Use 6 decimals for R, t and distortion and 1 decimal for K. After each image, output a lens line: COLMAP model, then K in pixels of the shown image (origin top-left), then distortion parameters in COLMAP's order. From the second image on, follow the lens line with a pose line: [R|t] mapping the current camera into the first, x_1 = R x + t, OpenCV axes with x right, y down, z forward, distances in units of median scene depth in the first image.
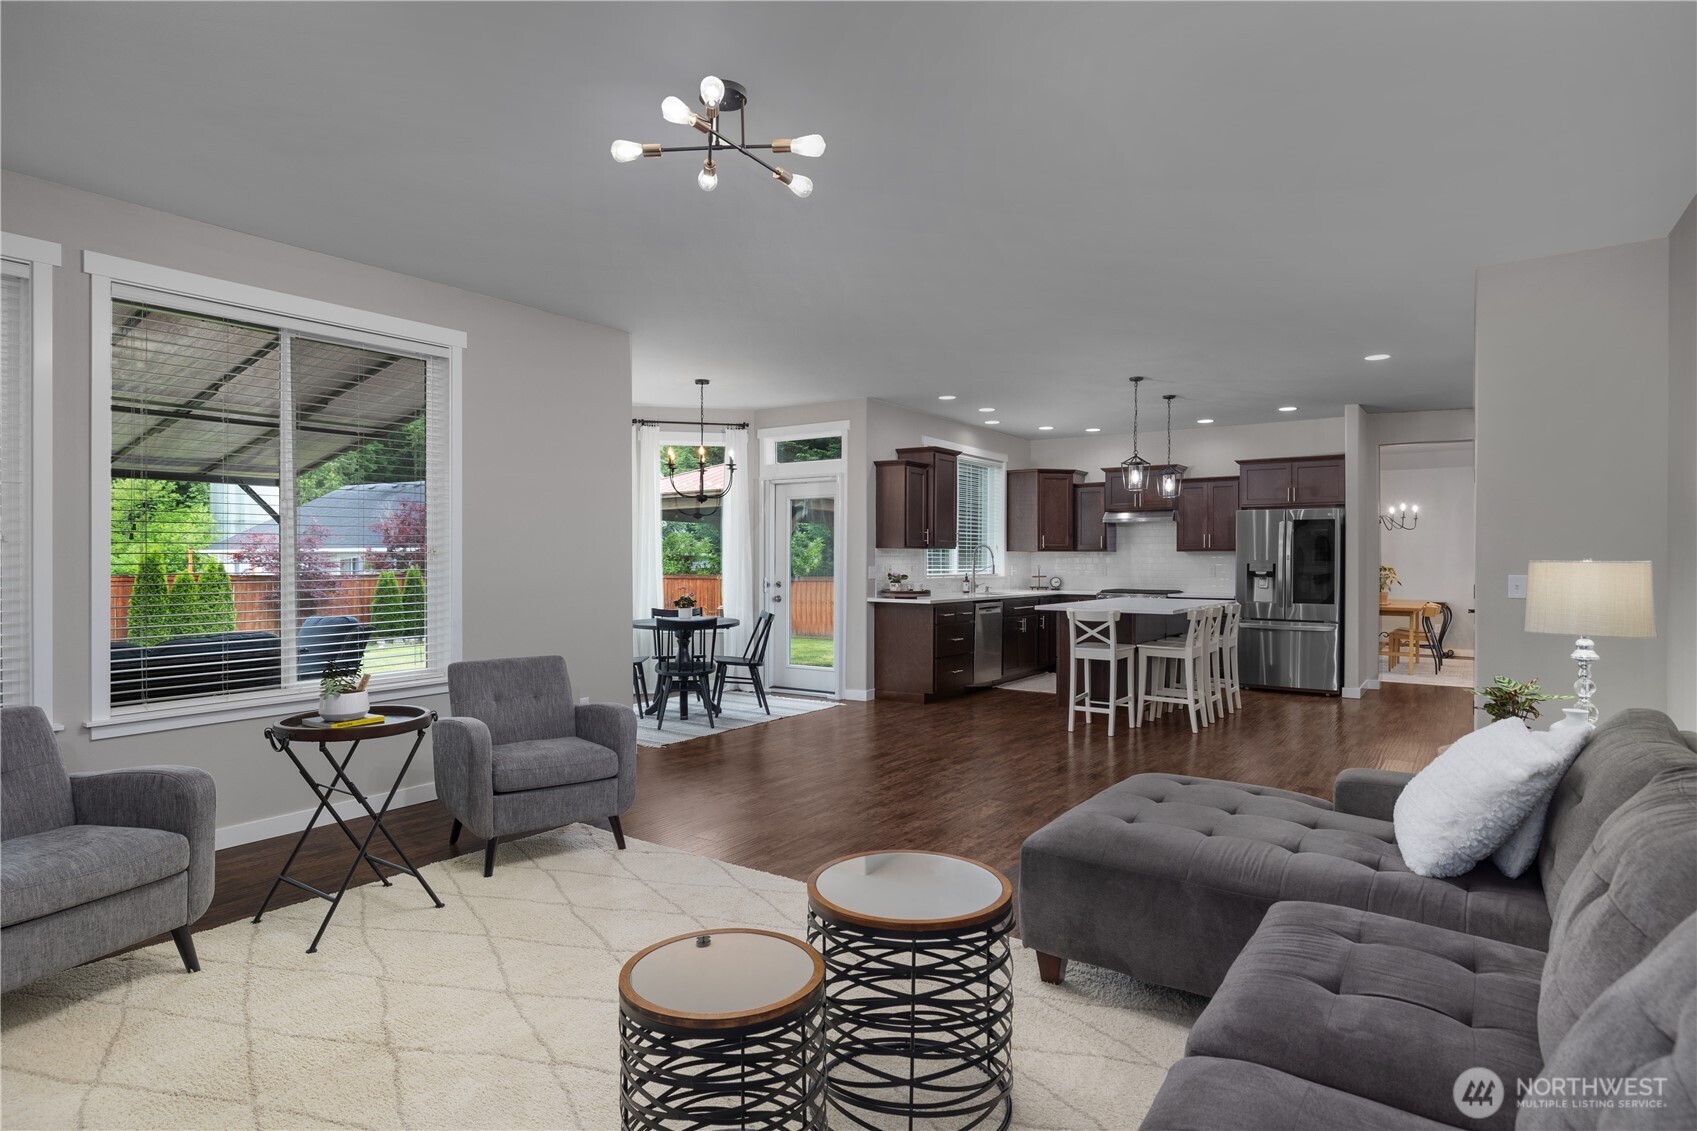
lens RADIAL K [[918.8, 0, 852.5], [0, 918.8, 563.7], [0, 0, 1]] dist [-0.000501, -0.000016]
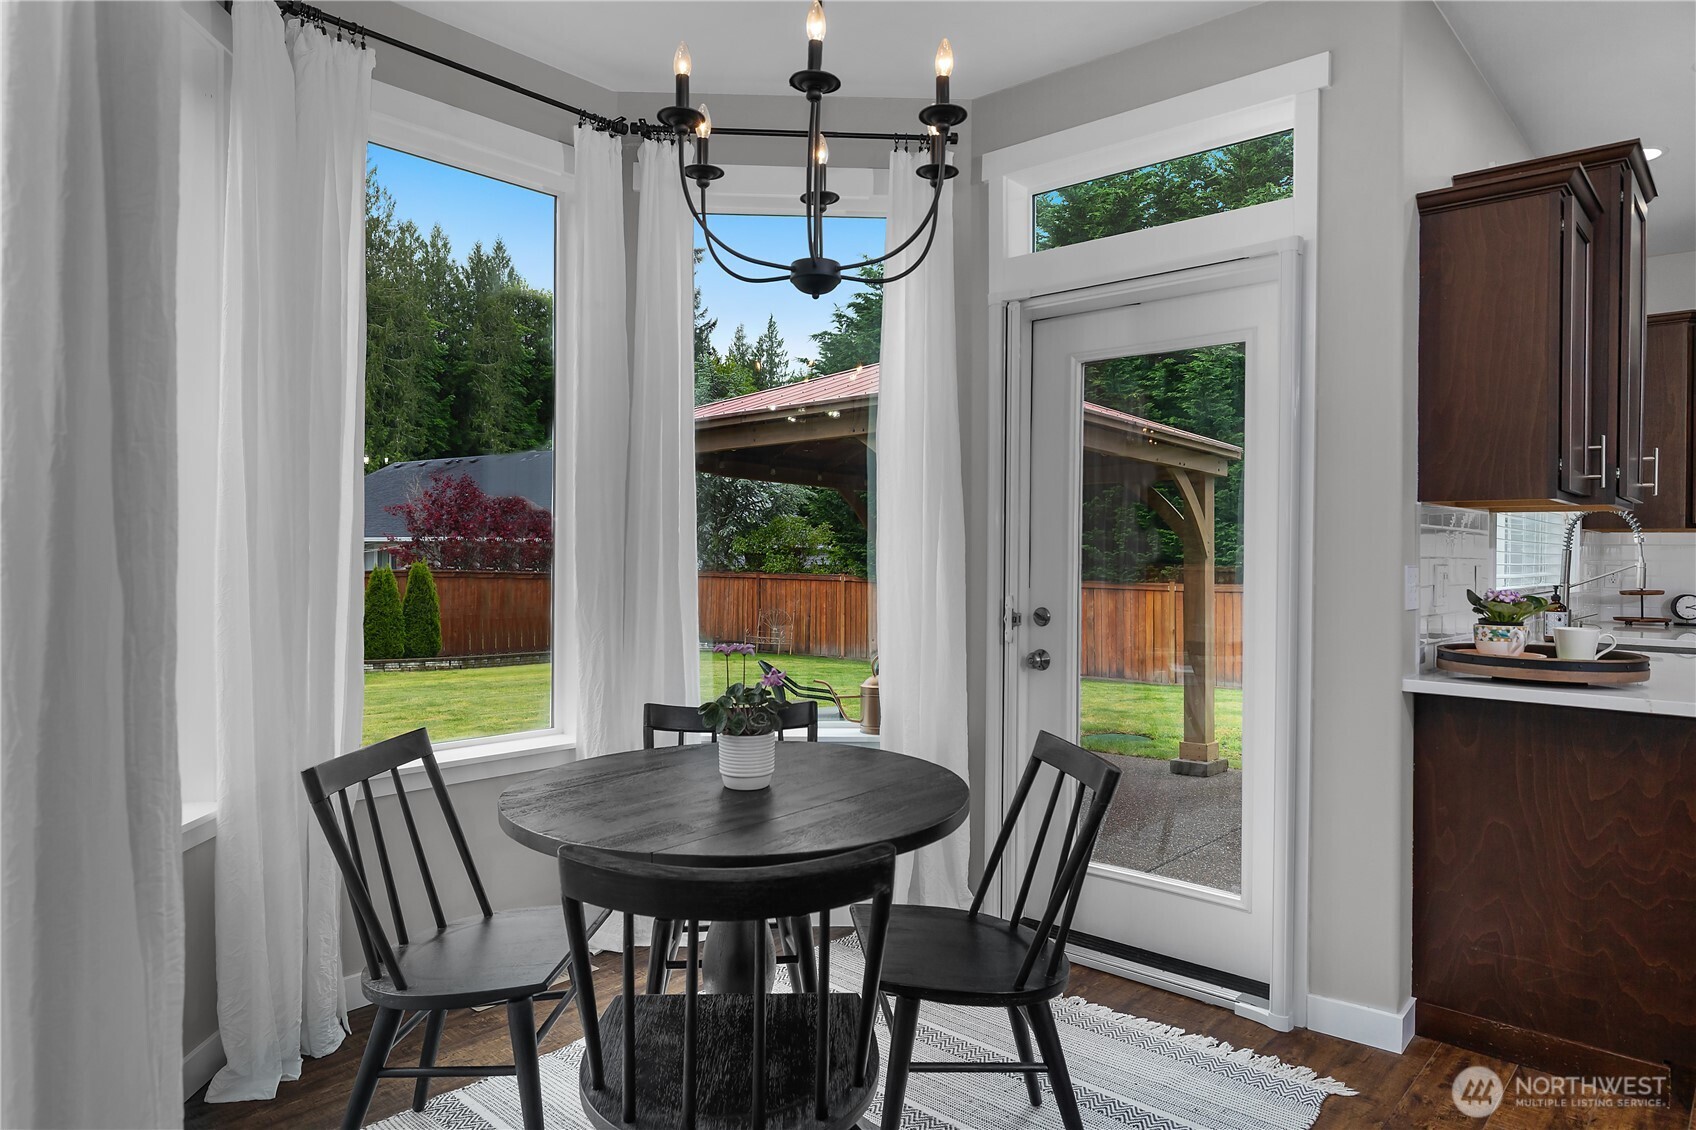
lens RADIAL K [[1042.3, 0, 847.1], [0, 1042.3, 563.0], [0, 0, 1]] dist [0.000955, 0.000083]
pose [[0.990806, 0.007362, -0.135092, -0.100450], [-0.007043, 0.999971, 0.002840, 0.002024], [0.135109, -0.001862, 0.990829, 0.620113]]
